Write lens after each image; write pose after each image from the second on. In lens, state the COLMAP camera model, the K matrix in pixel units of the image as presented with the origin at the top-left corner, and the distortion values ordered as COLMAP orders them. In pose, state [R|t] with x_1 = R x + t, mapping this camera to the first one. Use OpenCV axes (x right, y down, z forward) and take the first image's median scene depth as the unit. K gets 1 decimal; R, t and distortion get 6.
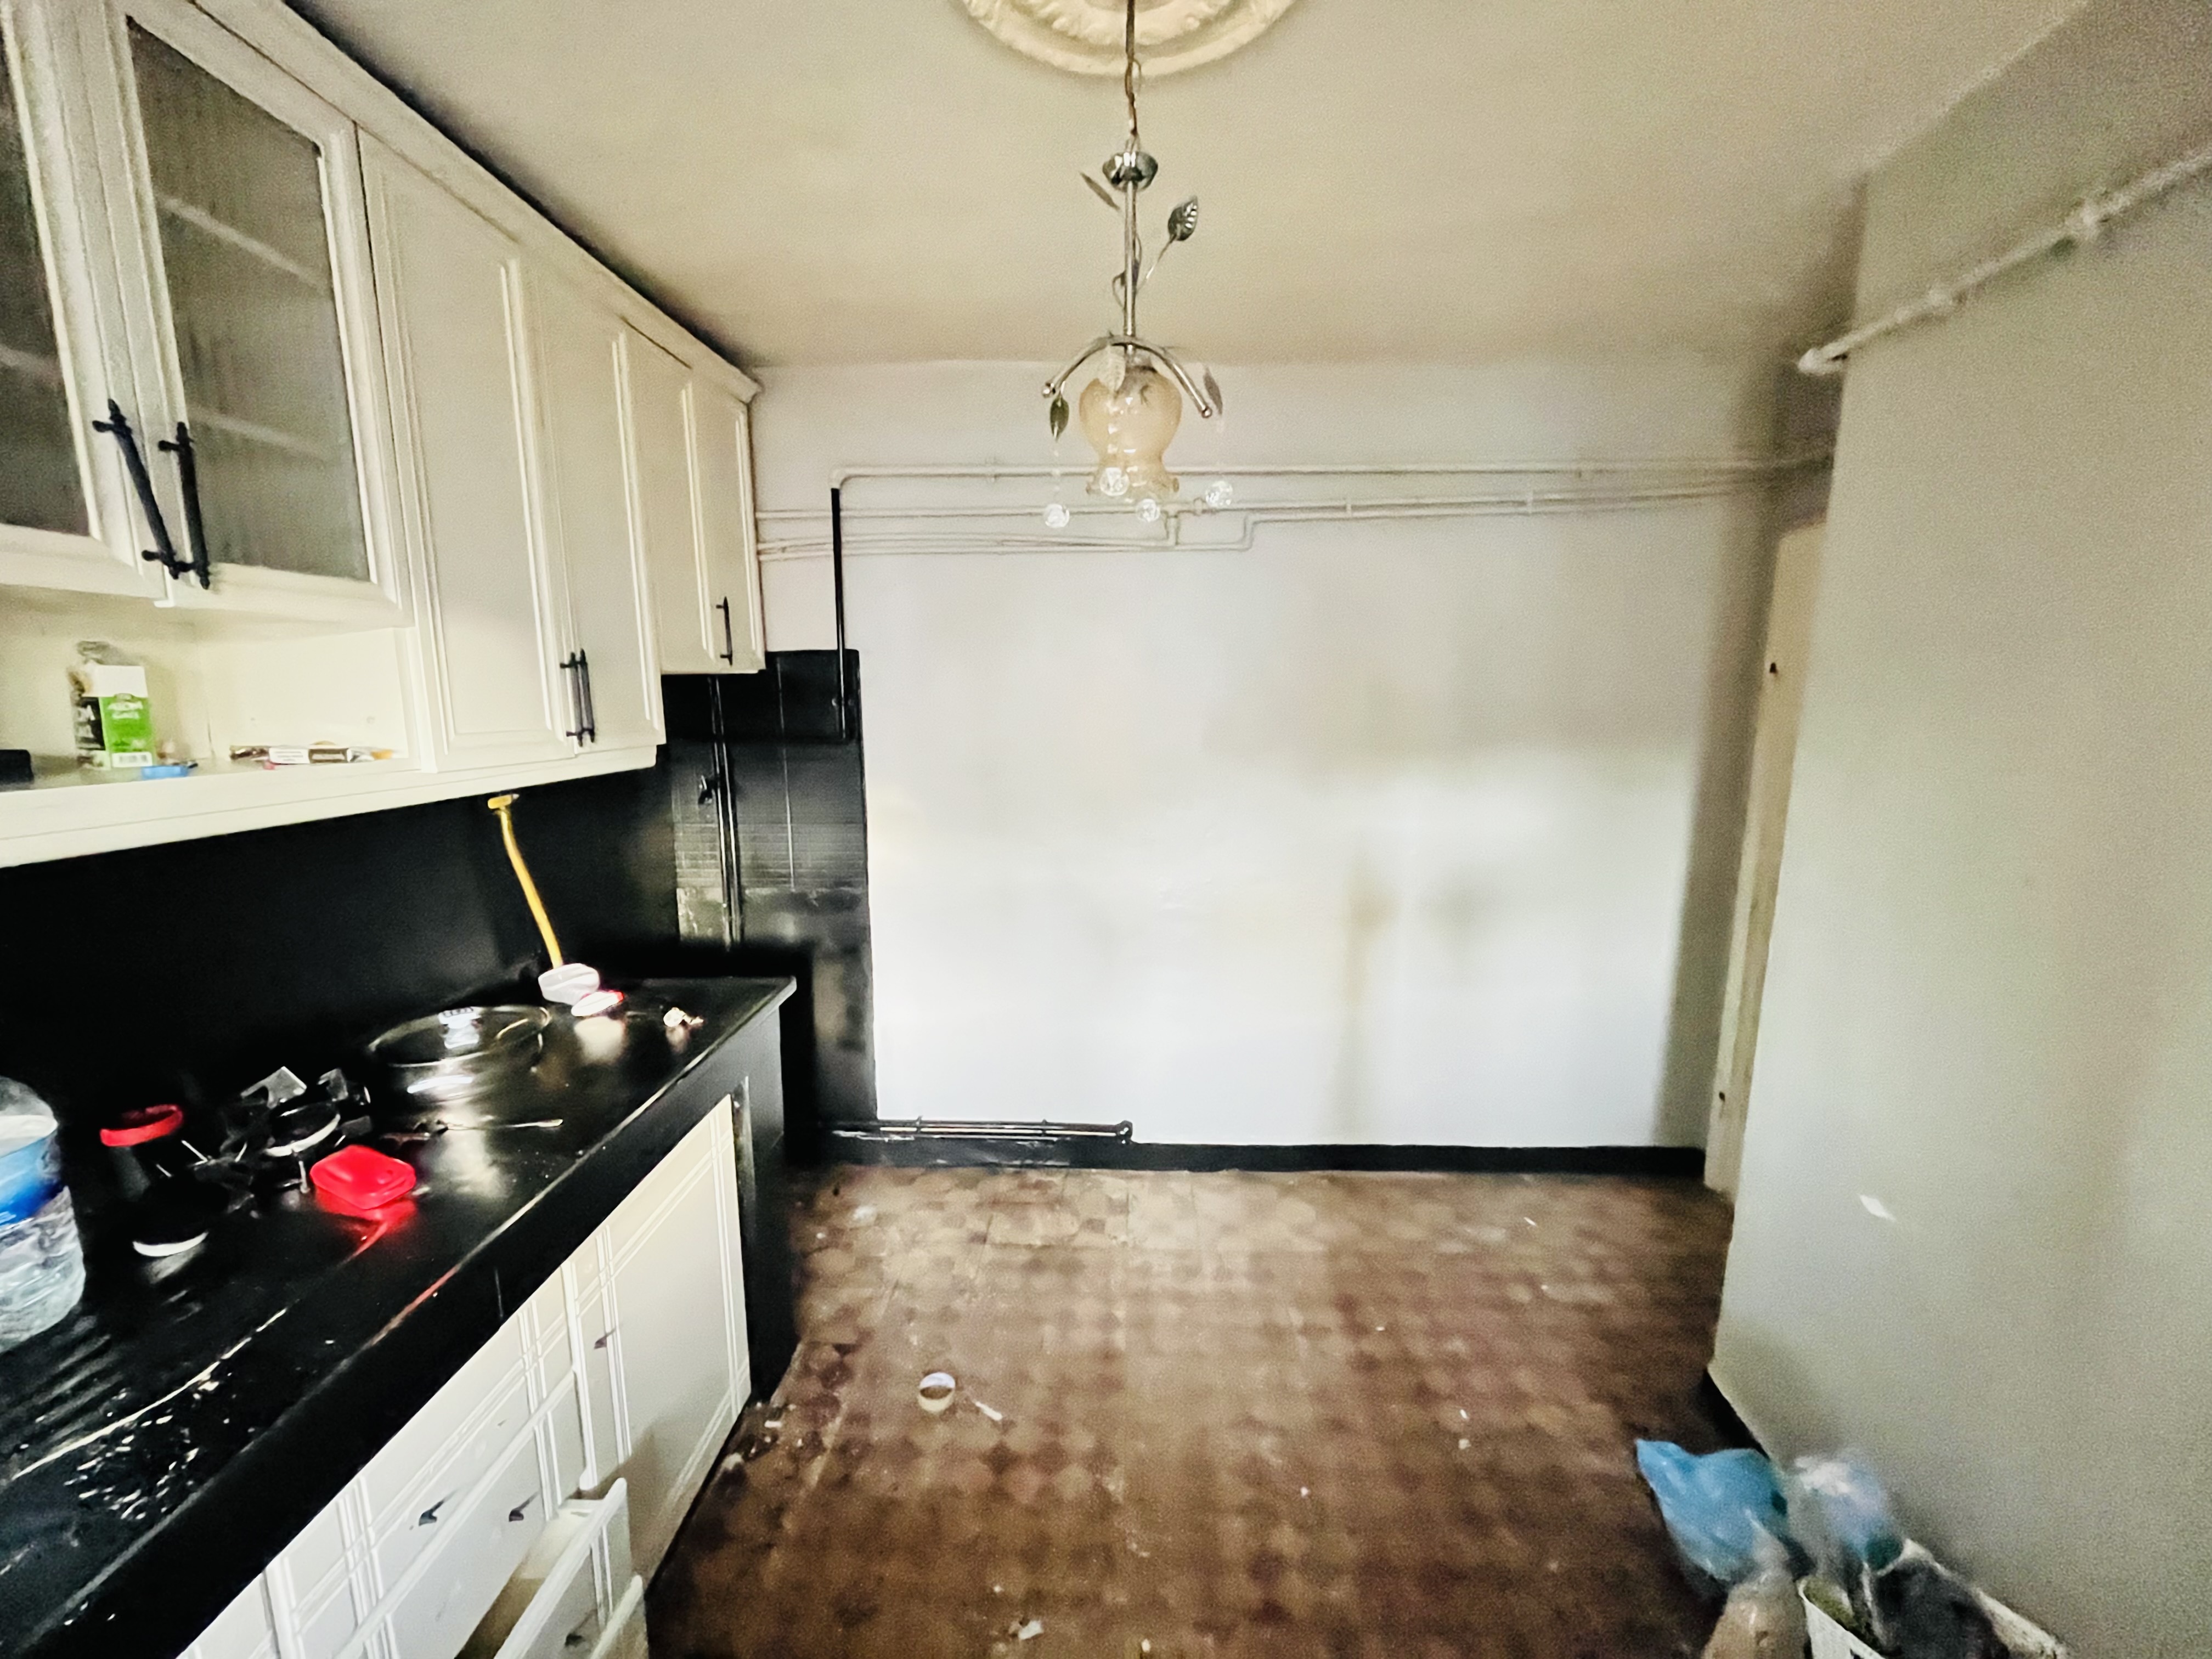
lens RADIAL K [[894.9, 0, 1093.2], [0, 894.9, 832.1], [0, 0, 1]] dist [-0.001566, 0.000084]
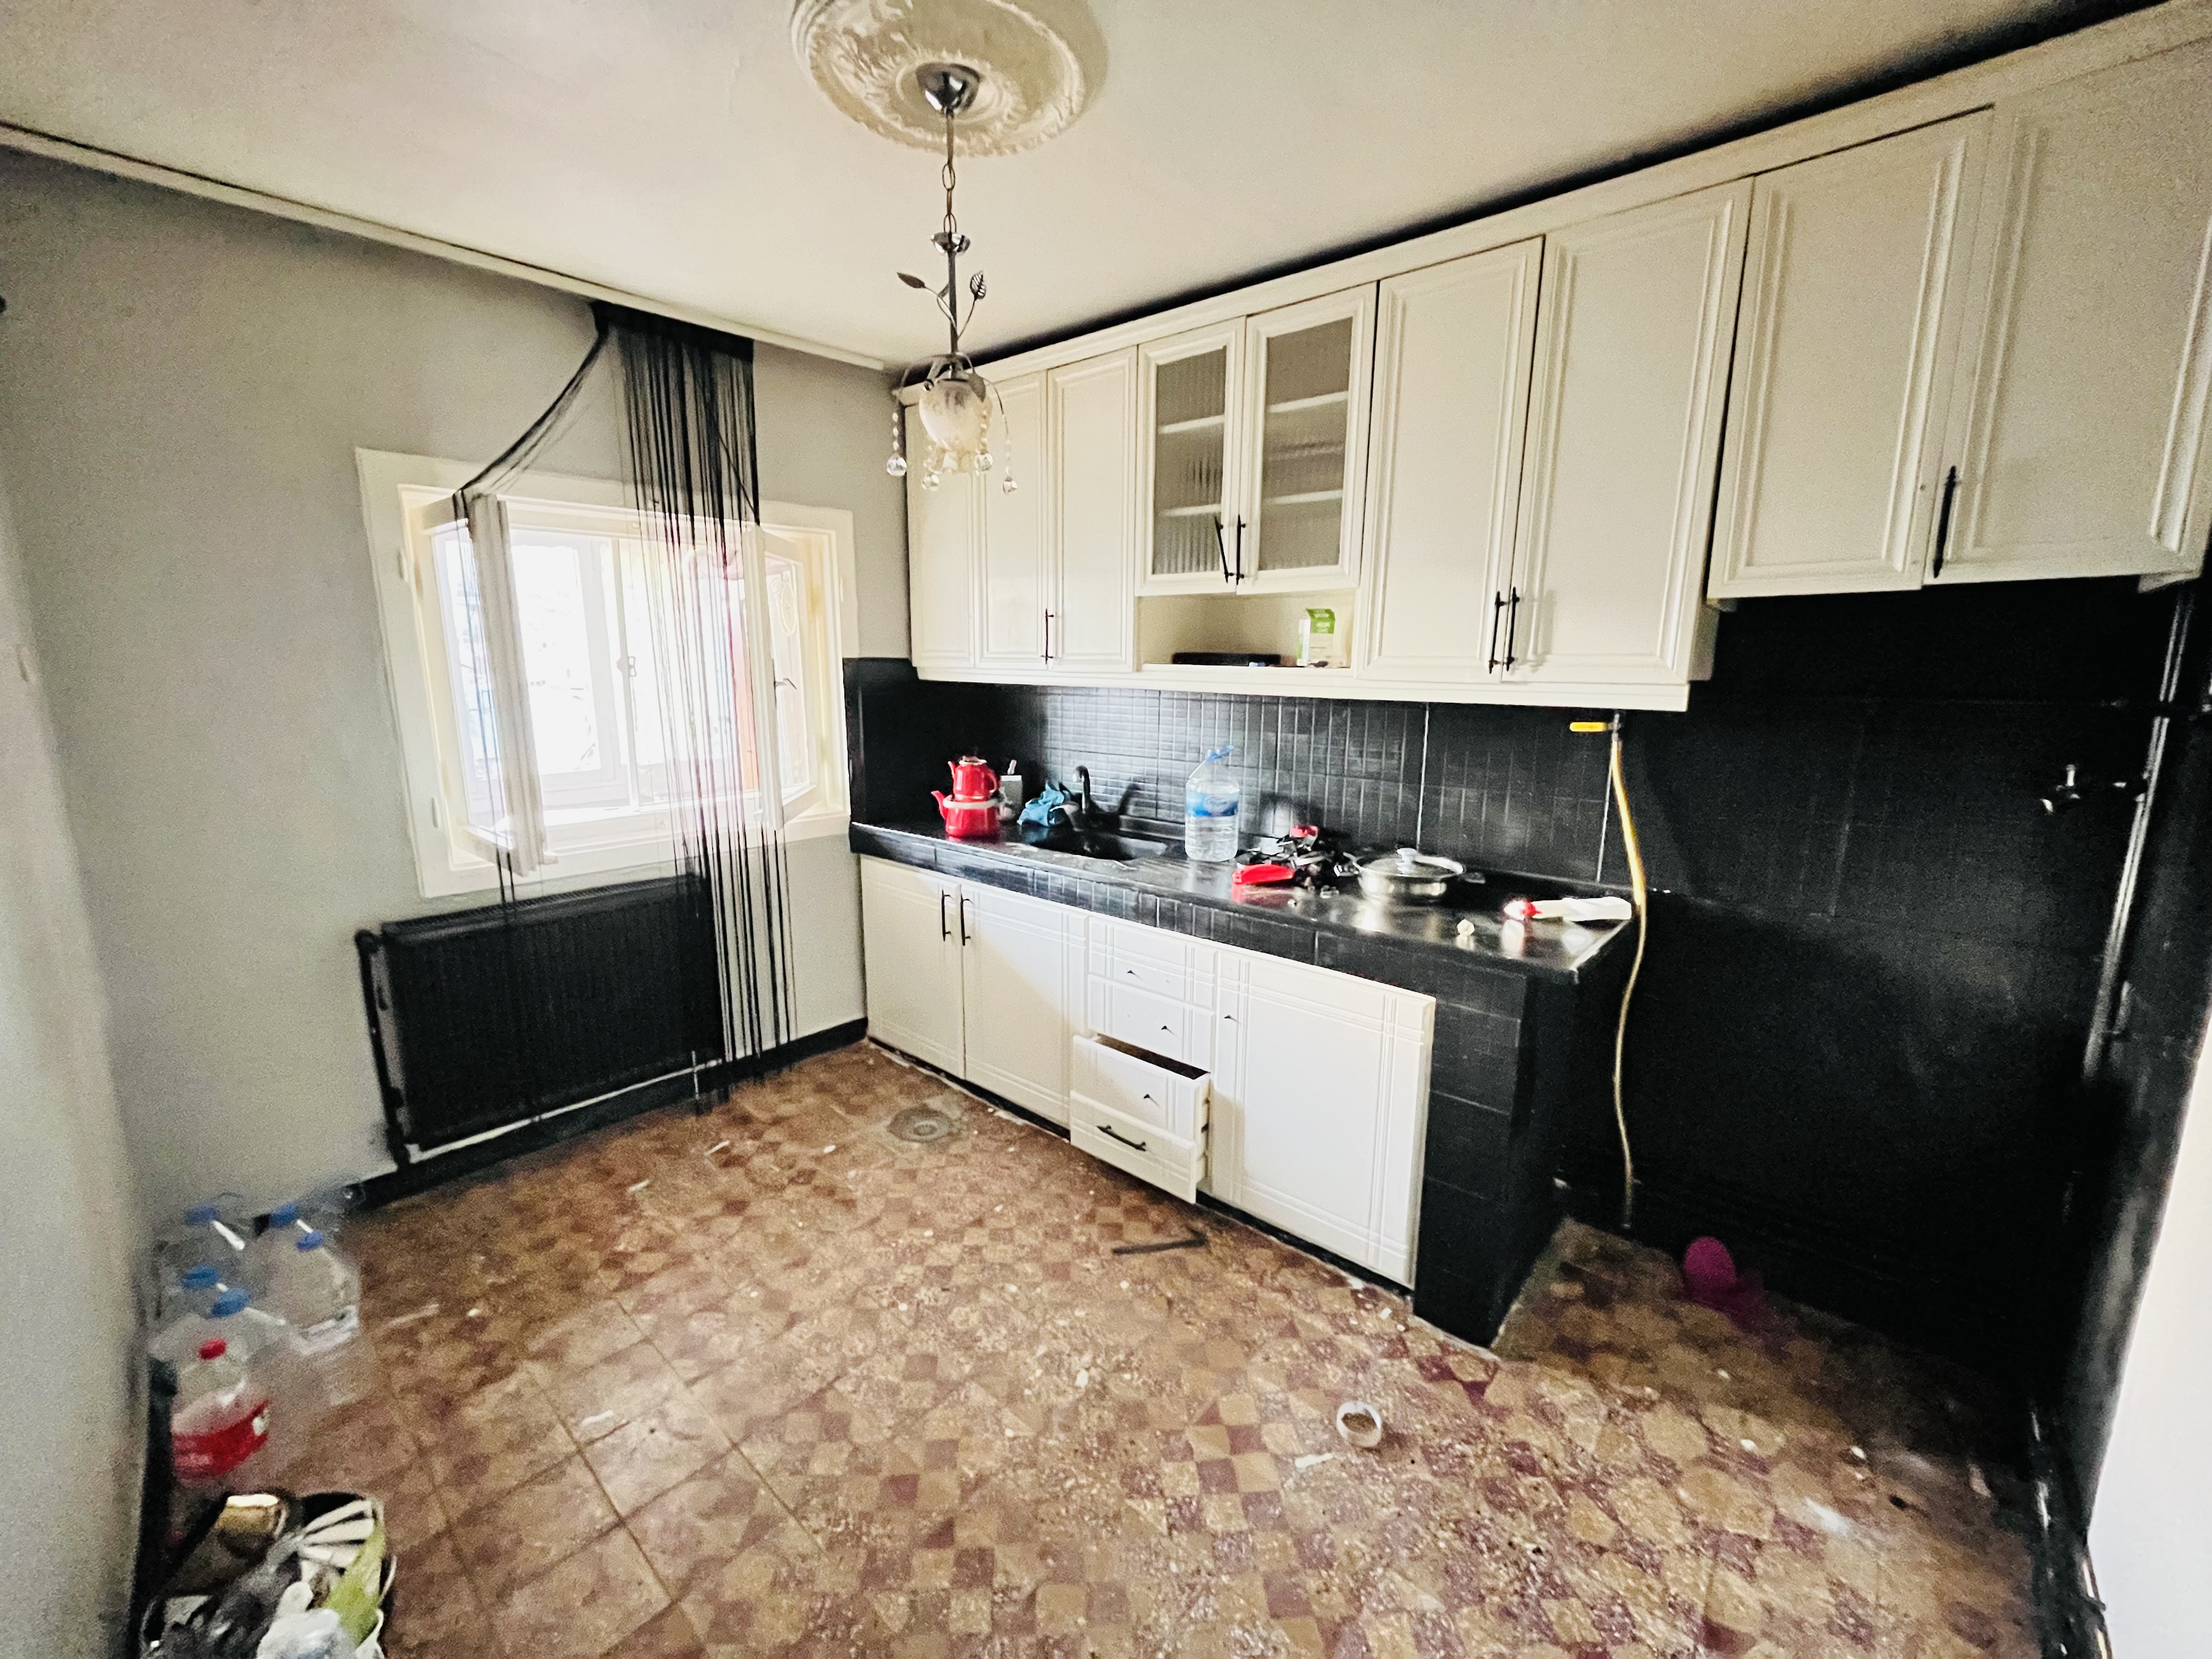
lens RADIAL K [[894.9, 0, 1093.9], [0, 894.9, 829.0], [0, 0, 1]] dist [-0.001566, 0.000084]
pose [[-0.631933, 0.144625, -0.761409, 0.618541], [-0.124157, 0.950855, 0.283654, -0.154197], [0.765013, 0.273784, -0.582921, 1.250166]]
